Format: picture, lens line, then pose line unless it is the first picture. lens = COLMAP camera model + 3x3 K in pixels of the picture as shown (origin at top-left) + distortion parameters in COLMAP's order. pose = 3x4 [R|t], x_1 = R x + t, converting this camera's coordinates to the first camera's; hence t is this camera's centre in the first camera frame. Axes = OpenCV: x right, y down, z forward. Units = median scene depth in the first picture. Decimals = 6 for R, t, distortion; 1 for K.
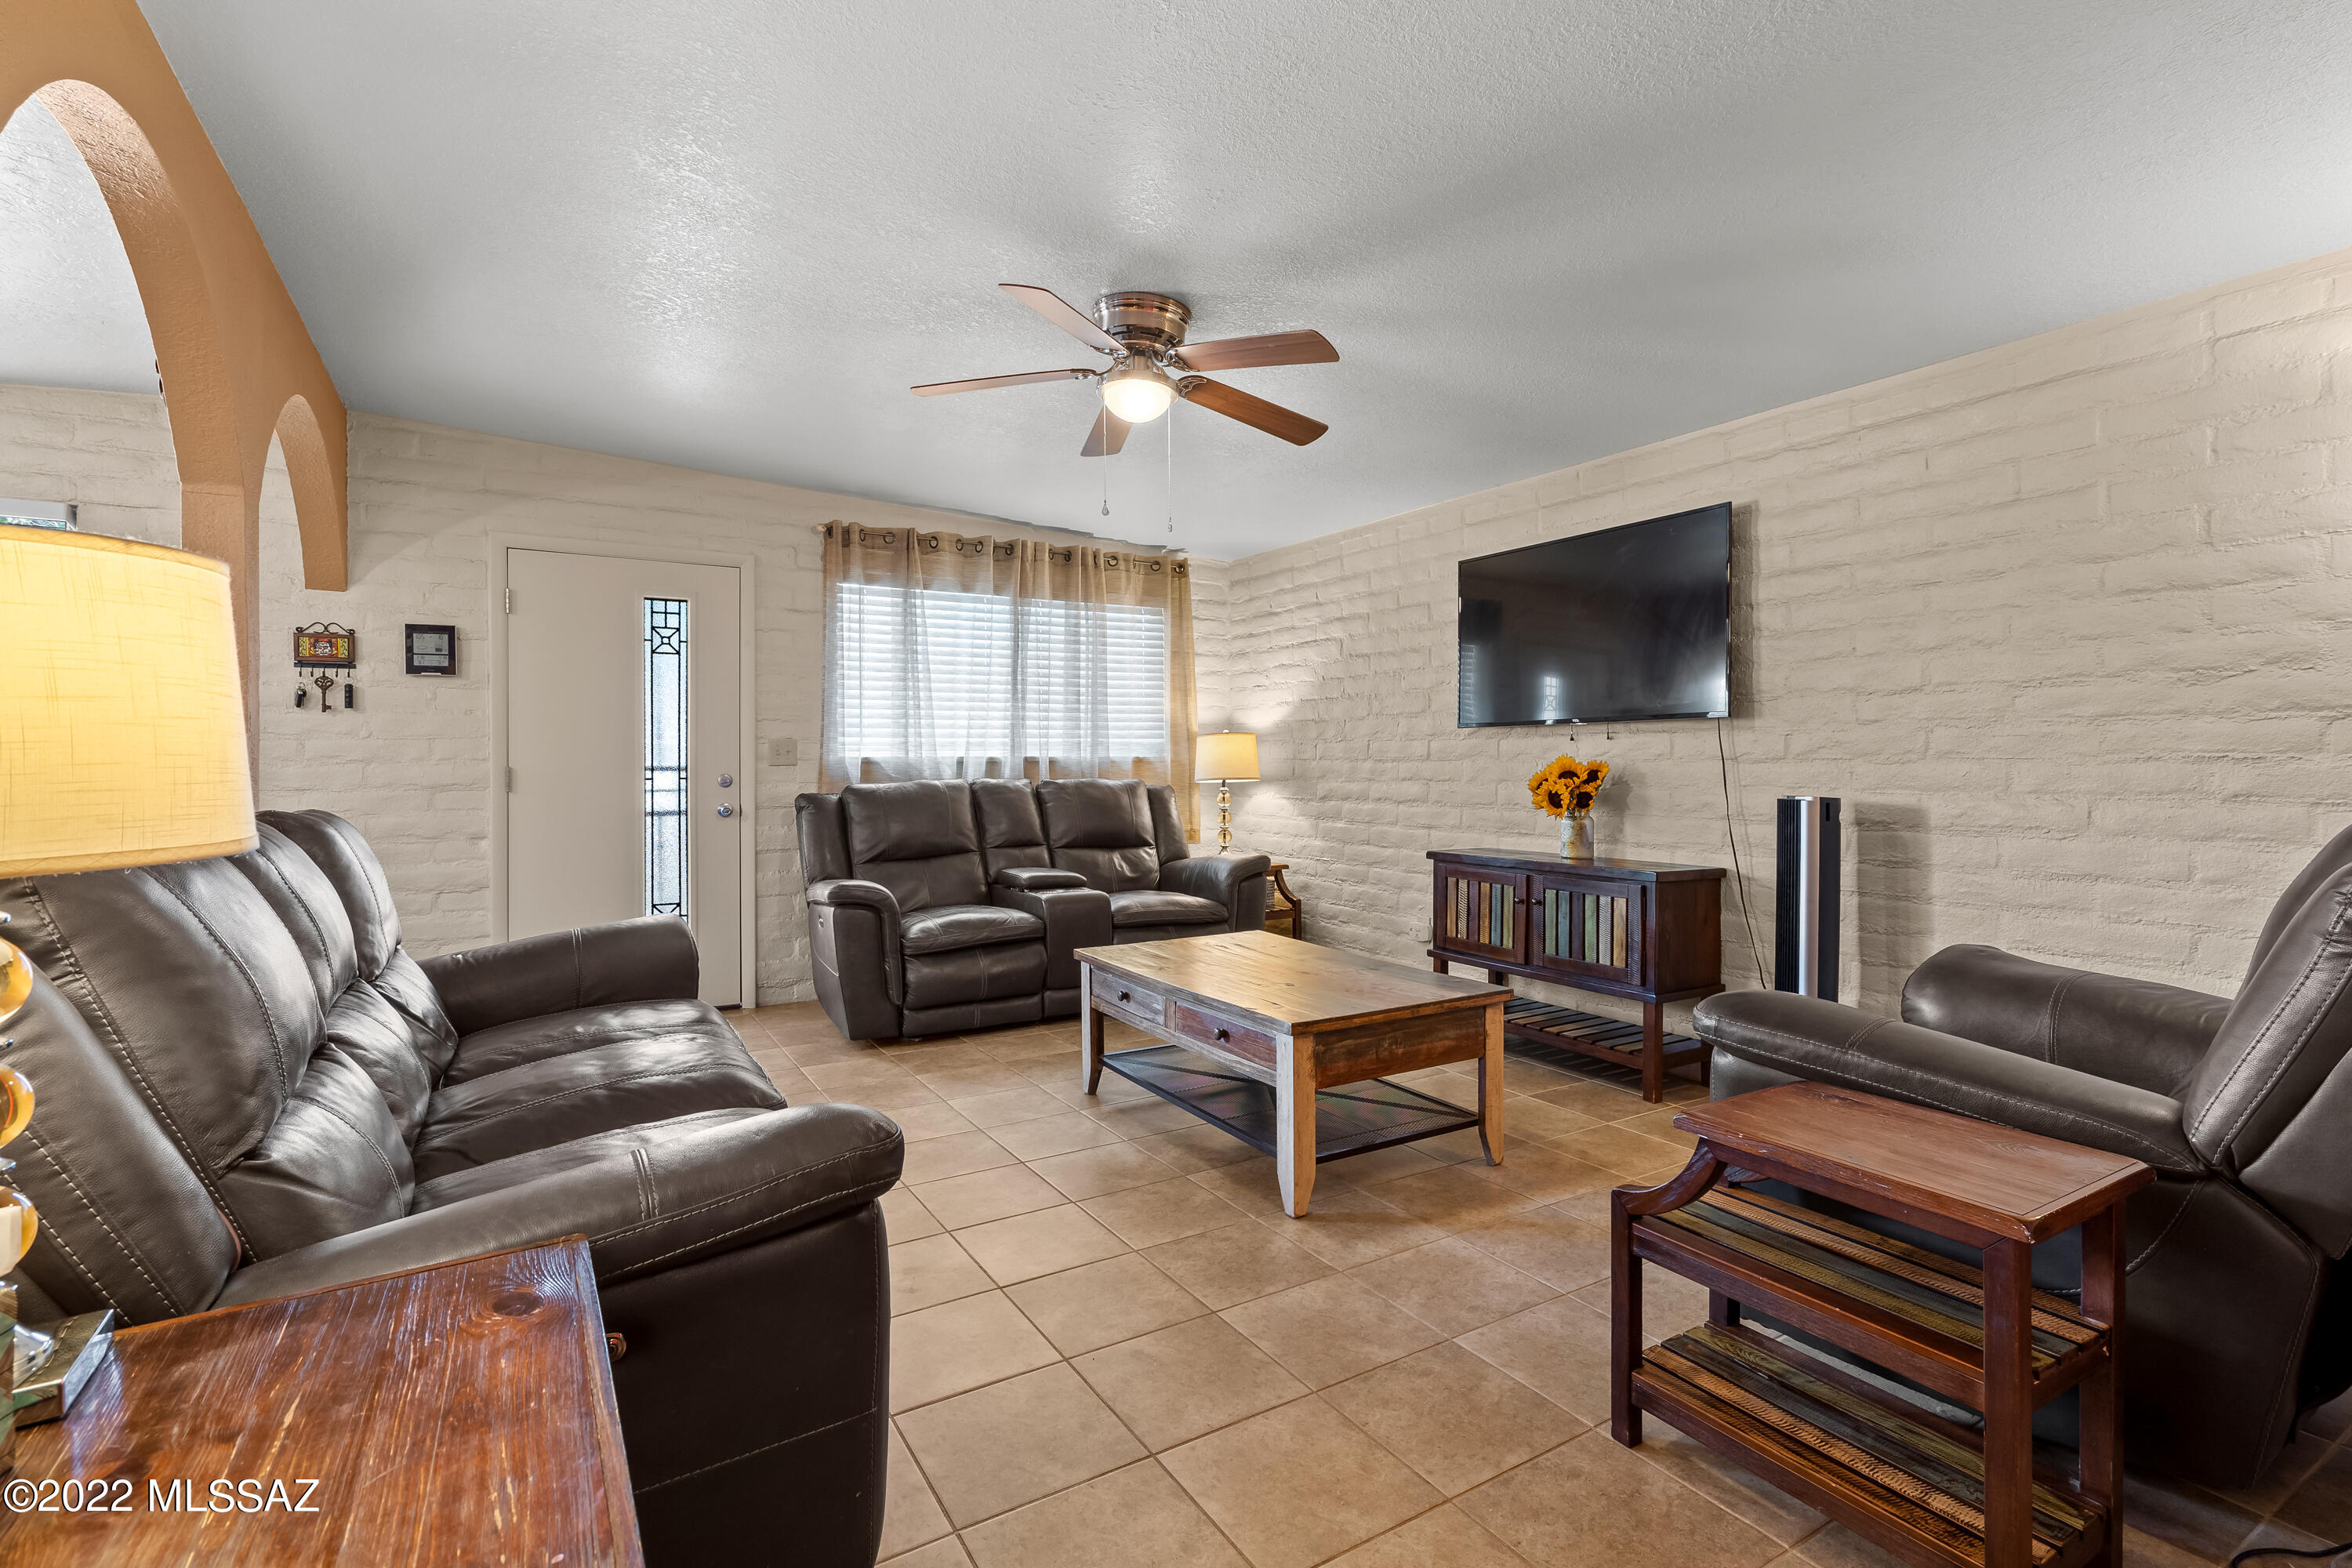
lens RADIAL K [[1086.2, 0, 1174.9], [0, 1086.2, 774.7], [0, 0, 1]] dist [-0.002938, -0.000086]
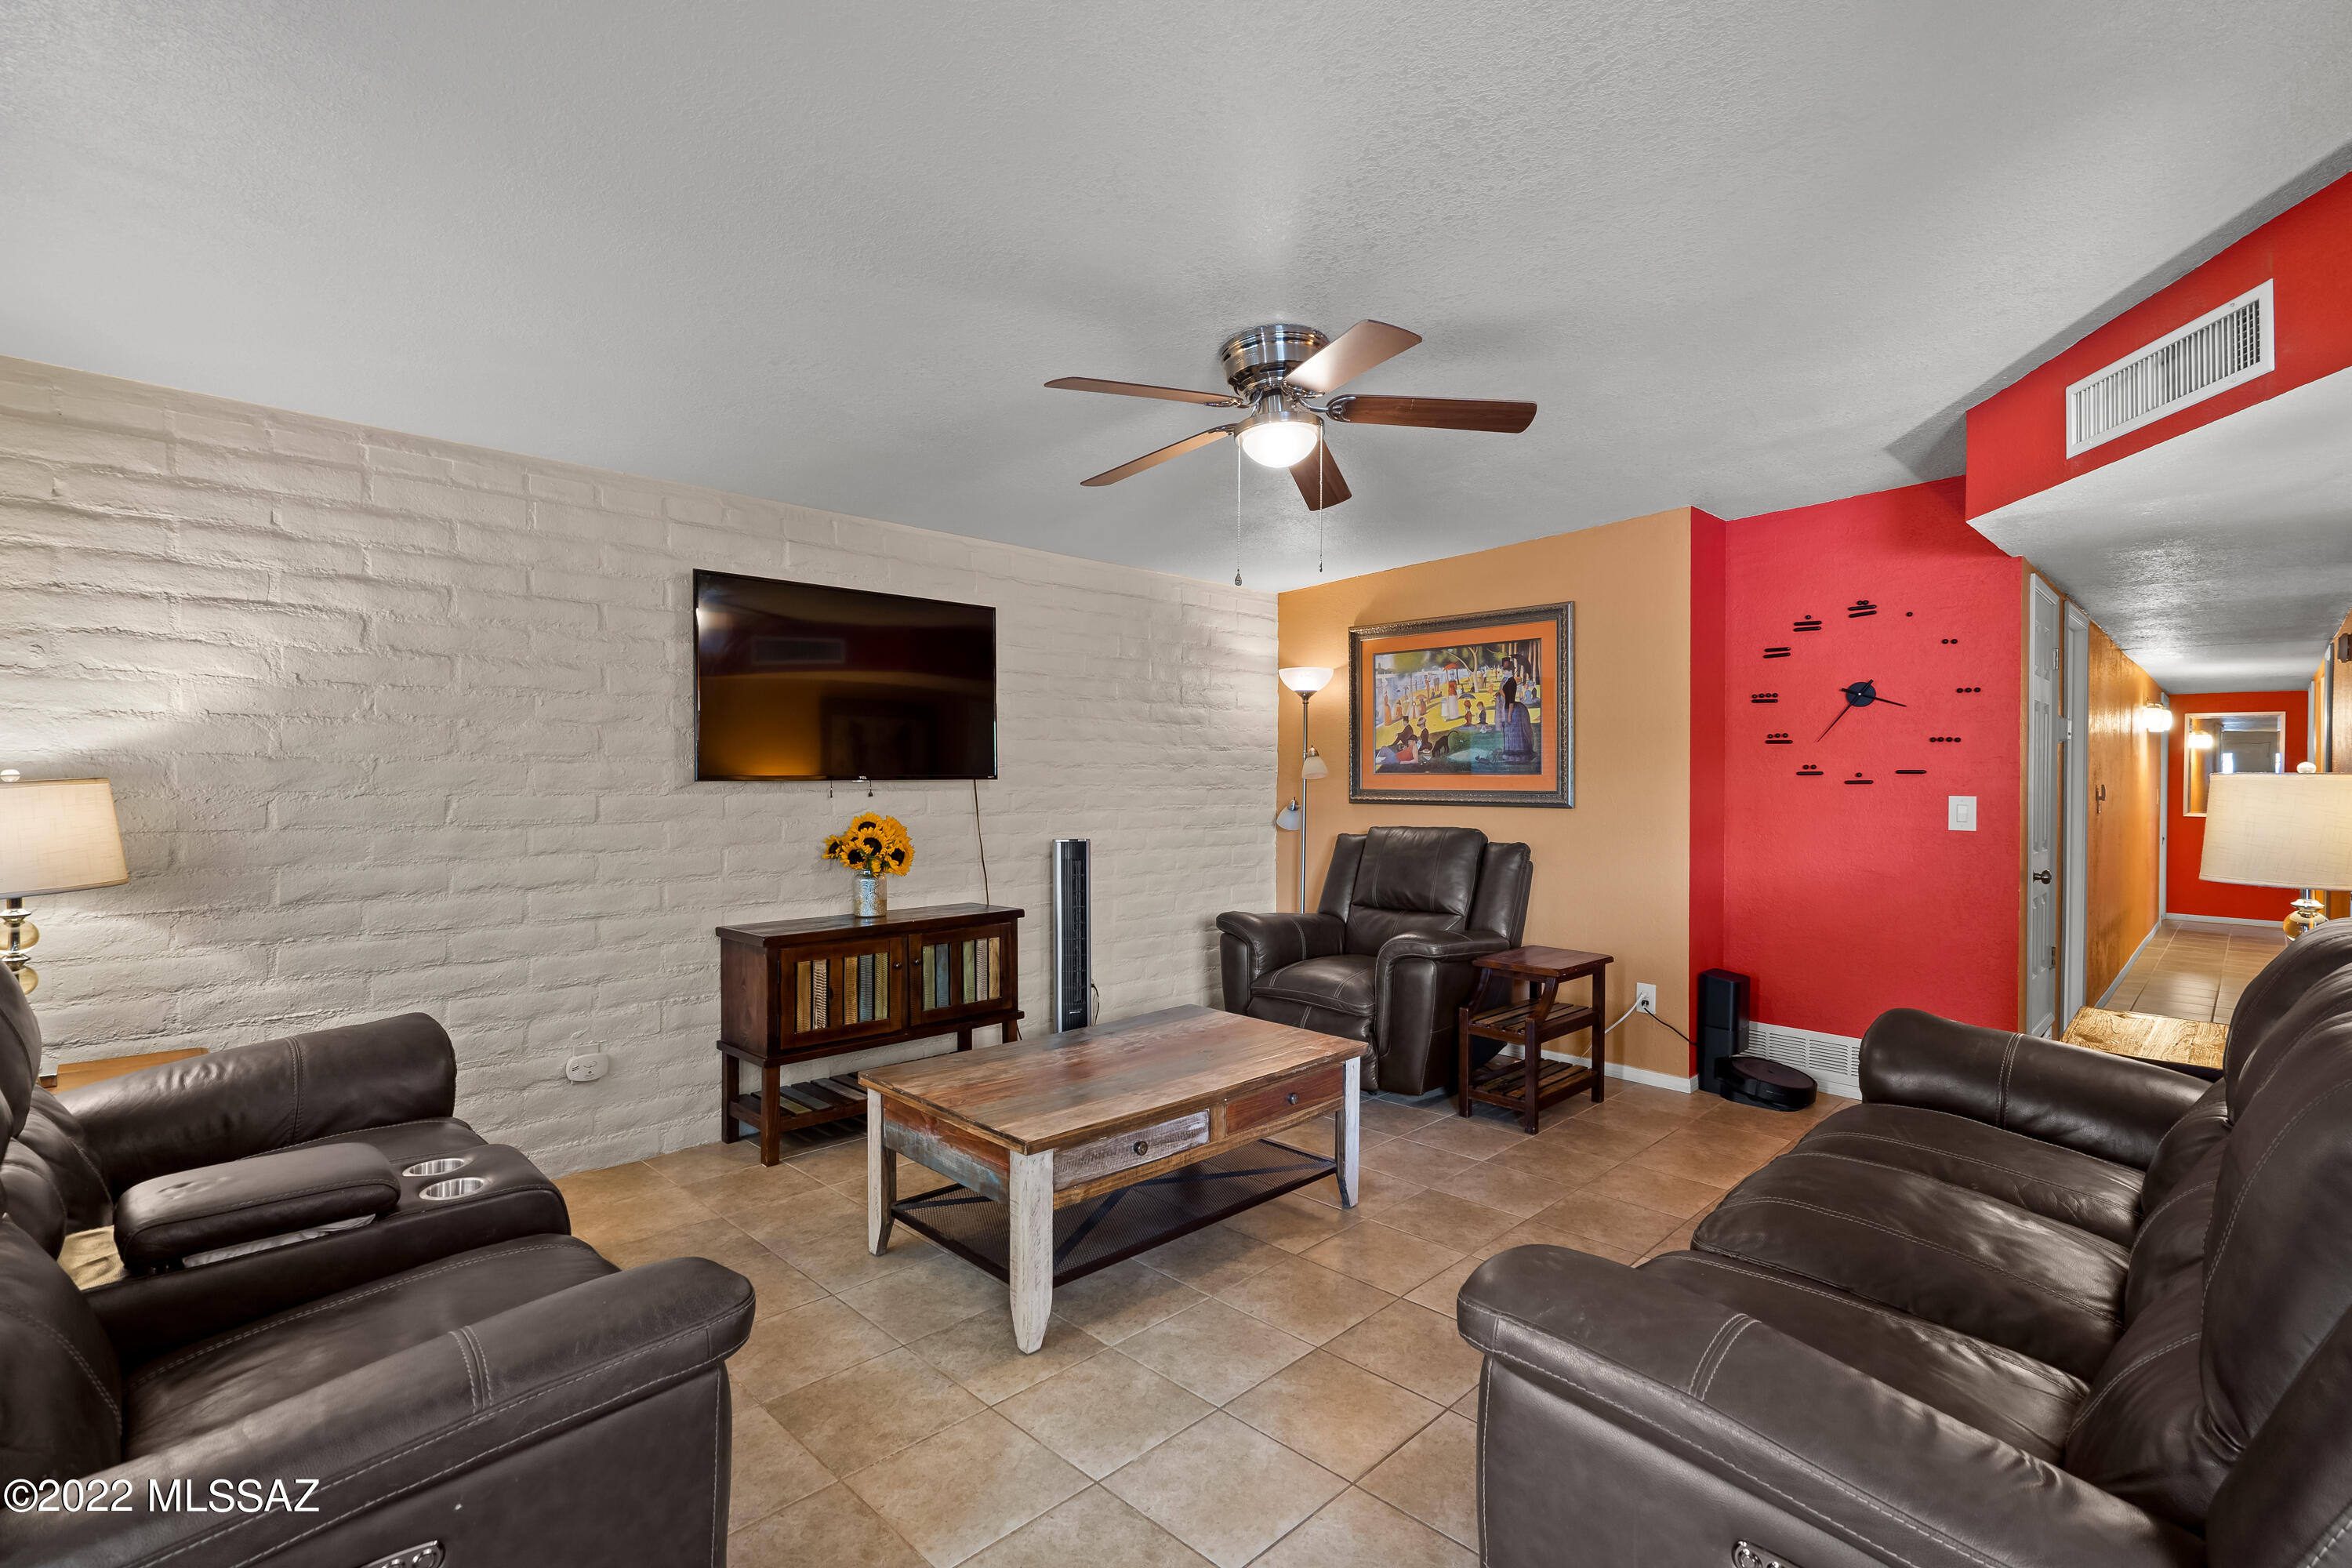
lens RADIAL K [[1099.6, 0, 1184.3], [0, 1099.6, 770.4], [0, 0, 1]] dist [-0.001313, -0.000124]
pose [[-0.253095, 0.003494, 0.967435, -0.641035], [0.008688, 0.999961, -0.001339, -0.049715], [-0.967402, 0.008066, -0.253116, 0.921713]]
